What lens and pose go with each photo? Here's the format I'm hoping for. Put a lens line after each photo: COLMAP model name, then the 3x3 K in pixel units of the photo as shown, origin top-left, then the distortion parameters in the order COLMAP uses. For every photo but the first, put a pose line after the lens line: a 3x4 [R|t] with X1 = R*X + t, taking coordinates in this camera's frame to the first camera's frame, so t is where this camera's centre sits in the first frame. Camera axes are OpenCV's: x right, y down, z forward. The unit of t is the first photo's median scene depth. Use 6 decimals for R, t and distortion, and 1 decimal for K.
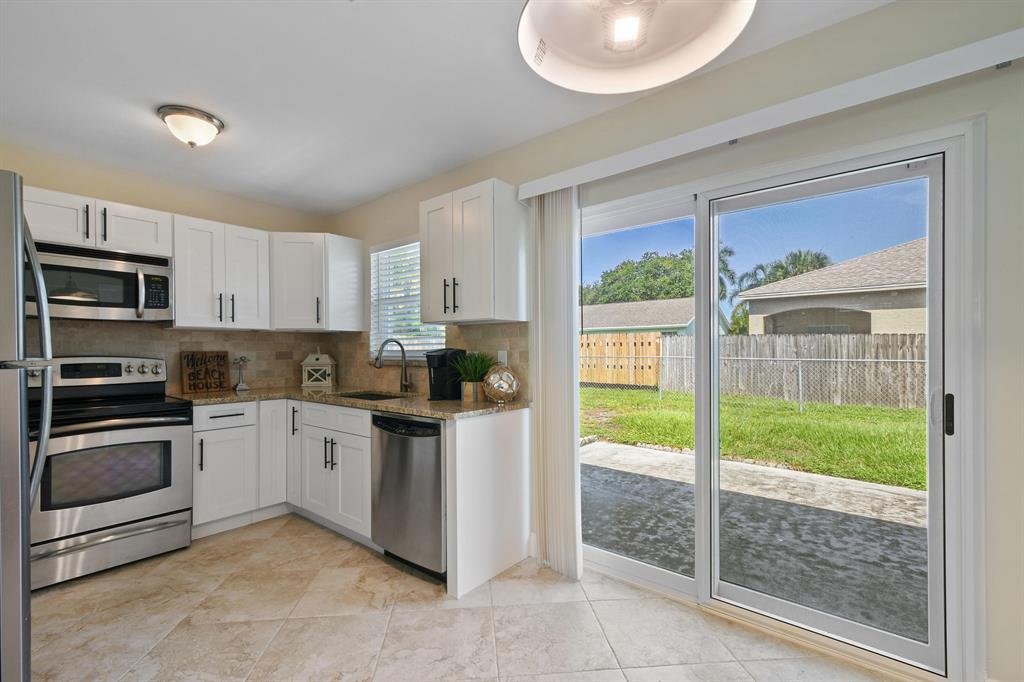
lens RADIAL K [[452.4, 0, 510.4], [0, 452.4, 353.1], [0, 0, 1]] dist [0.008092, -0.000702]
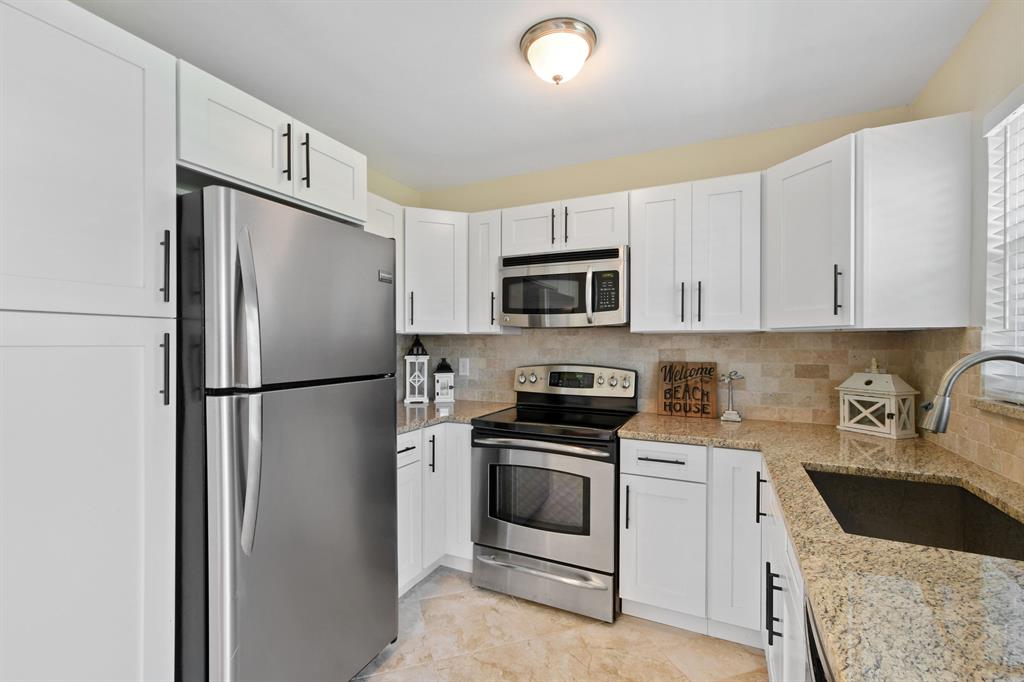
lens RADIAL K [[450.0, 0, 510.0], [0, 450.0, 347.5], [0, 0, 1]] dist [0.011158, -0.004325]
pose [[0.240046, 0.011825, -0.970689, -0.018997], [-0.008895, 0.999911, 0.009982, -0.032983], [0.970721, 0.006238, 0.240130, 0.544492]]
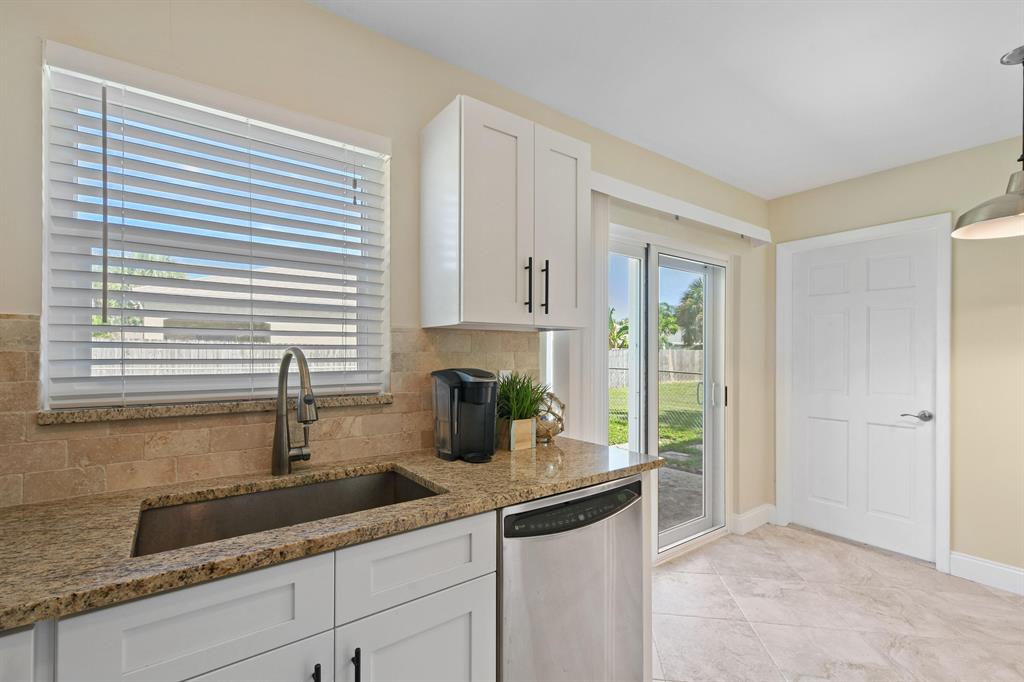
lens RADIAL K [[452.4, 0, 510.4], [0, 452.4, 353.1], [0, 0, 1]] dist [0.008092, -0.000702]
pose [[0.239154, 0.006482, 0.970960, -0.590060], [0.004111, 0.999962, -0.007688, -0.021911], [-0.970973, 0.005831, 0.239118, 0.690456]]
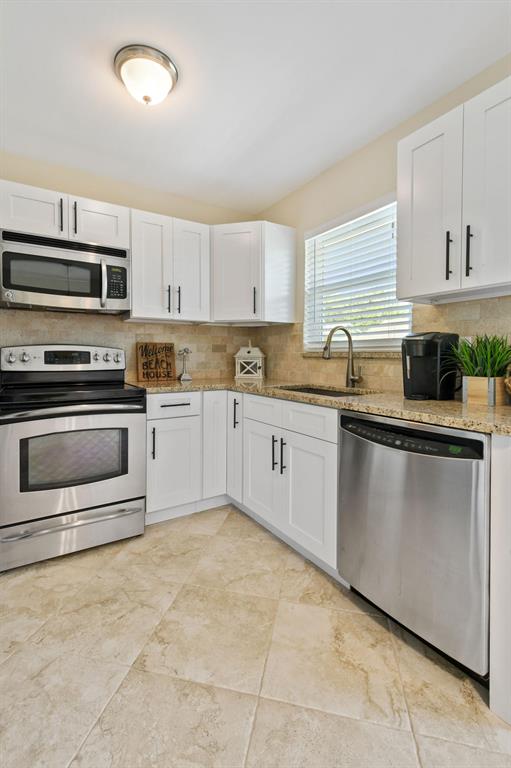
lens RADIAL K [[347.9, 0, 244.4], [0, 347.9, 363.0], [0, 0, 1]] dist [0.008816, -0.001520]
pose [[0.946007, 0.012229, -0.323917, -0.209888], [-0.006948, 0.999823, 0.017456, 0.028239], [0.324073, -0.014263, 0.945925, 0.293155]]
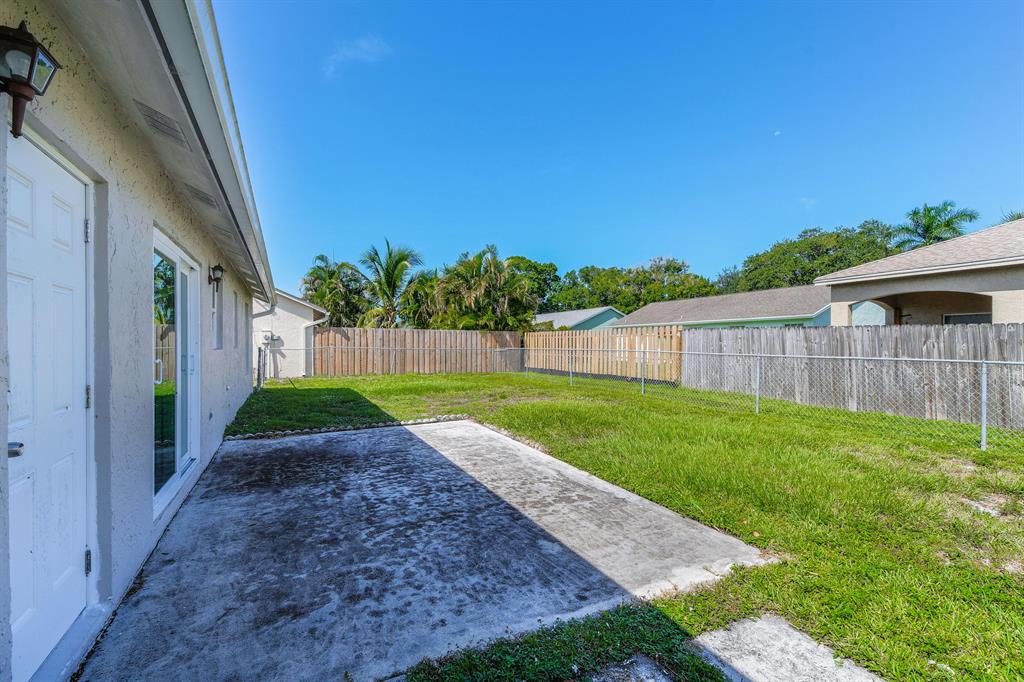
lens RADIAL K [[447.7, 0, 515.2], [0, 447.7, 347.8], [0, 0, 1]] dist [0.035979, 0.000065]
pose [[0.913241, 0.012157, -0.407238, 1.549545], [-0.010094, 0.999923, 0.007213, -0.005420], [0.407294, -0.002477, 0.913294, -0.046995]]
